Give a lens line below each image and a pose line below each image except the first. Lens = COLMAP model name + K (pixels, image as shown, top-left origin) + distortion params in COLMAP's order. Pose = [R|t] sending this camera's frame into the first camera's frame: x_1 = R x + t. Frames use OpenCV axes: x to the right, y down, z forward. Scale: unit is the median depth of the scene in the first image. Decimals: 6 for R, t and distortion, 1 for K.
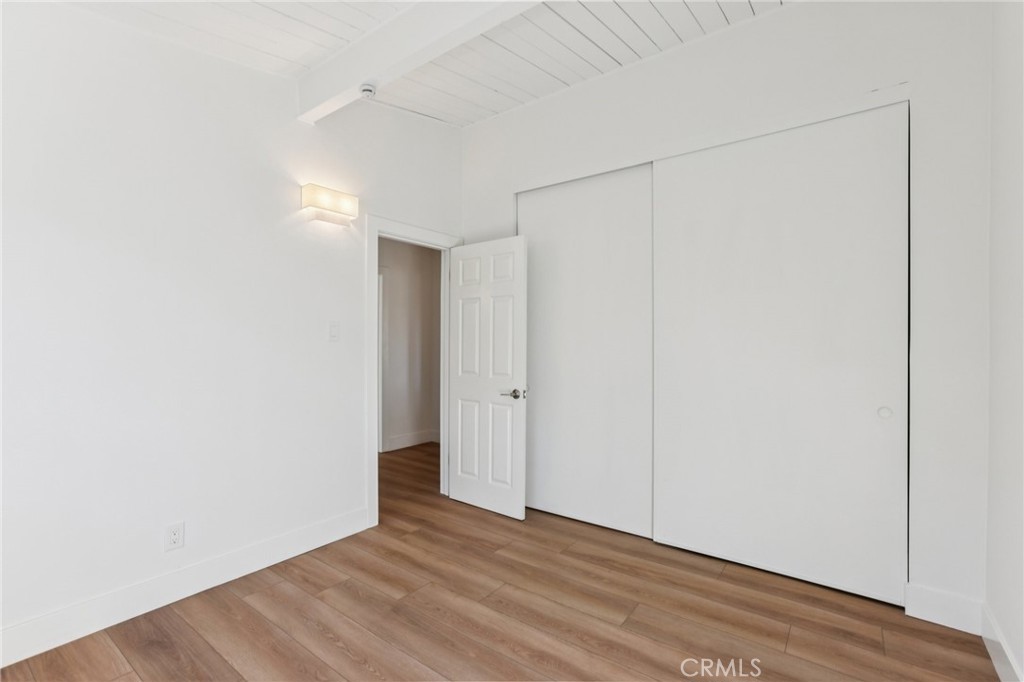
lens RADIAL K [[458.0, 0, 509.2], [0, 458.0, 342.0], [0, 0, 1]] dist [-0.043649, 0.016346]
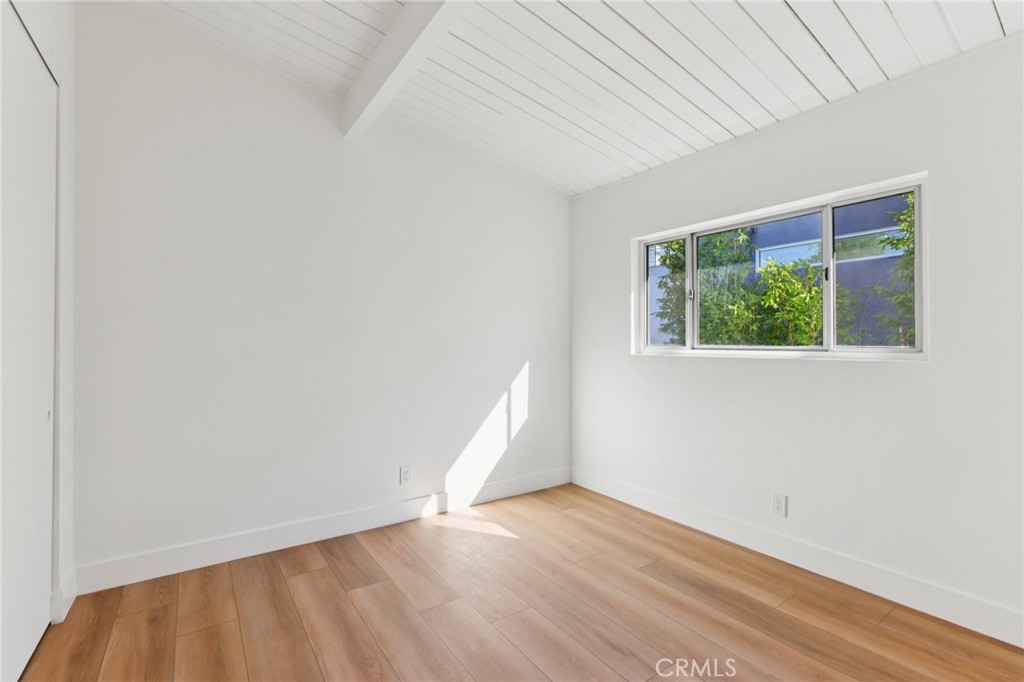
lens RADIAL K [[458.0, 0, 509.2], [0, 458.0, 342.0], [0, 0, 1]] dist [-0.043649, 0.016346]
pose [[-0.952516, -0.004813, 0.304452, -0.276838], [-0.008095, 0.999922, -0.009521, 0.011061], [-0.304382, -0.011533, -0.952480, 1.440563]]
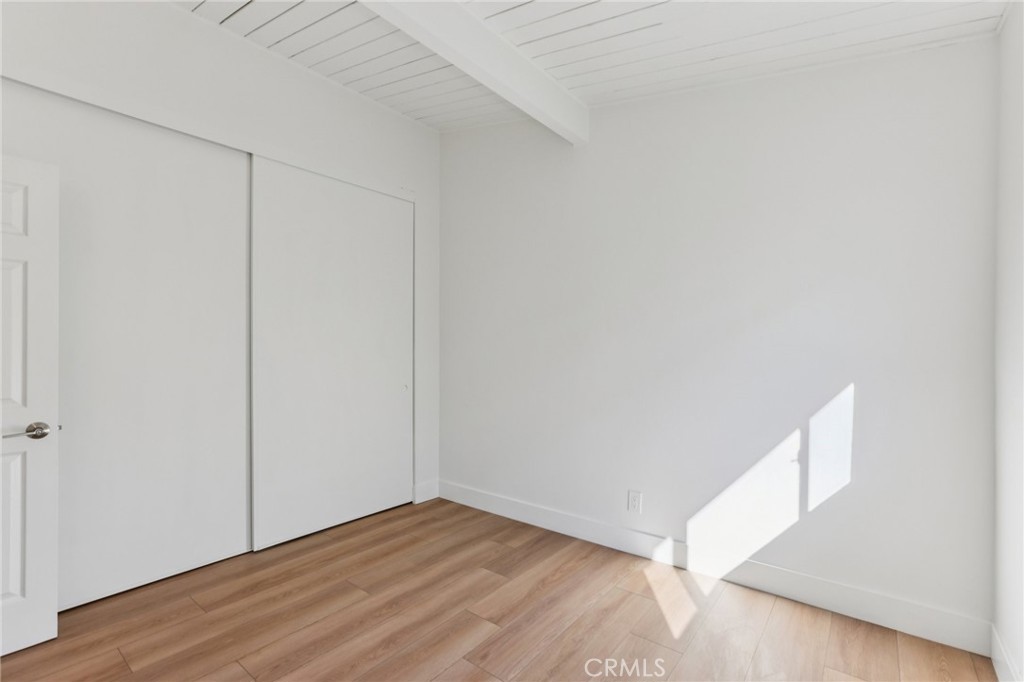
lens RADIAL K [[458.0, 0, 509.2], [0, 458.0, 342.0], [0, 0, 1]] dist [-0.043649, 0.016346]
pose [[0.021800, 0.007956, 0.999731, -0.764760], [-0.011364, 0.999906, -0.007709, -0.004614], [-0.999698, -0.011193, 0.021888, 0.539520]]
